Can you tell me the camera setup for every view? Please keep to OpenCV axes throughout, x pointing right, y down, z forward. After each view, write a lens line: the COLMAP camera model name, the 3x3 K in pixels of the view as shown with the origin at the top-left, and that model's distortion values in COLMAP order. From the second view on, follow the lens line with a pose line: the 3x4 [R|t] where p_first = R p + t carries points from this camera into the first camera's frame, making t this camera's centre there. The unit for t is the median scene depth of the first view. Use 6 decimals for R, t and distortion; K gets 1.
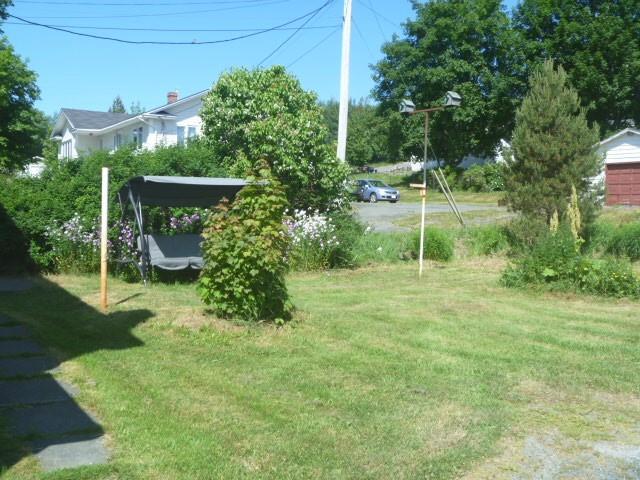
lens RADIAL K [[668.0, 0, 320.0], [0, 668.0, 240.0], [0, 0, 1]] dist [-0.109558, 0.031318]
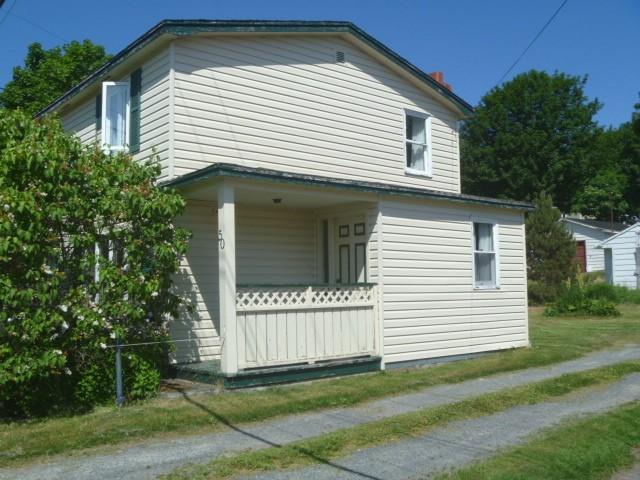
lens RADIAL K [[668.0, 0, 320.0], [0, 668.0, 240.0], [0, 0, 1]] dist [-0.109558, 0.031318]
pose [[0.989732, -0.018386, 0.141745, -0.192744], [0.034342, 0.993232, -0.110956, 0.011238], [-0.138746, 0.114685, 0.983665, -0.248099]]
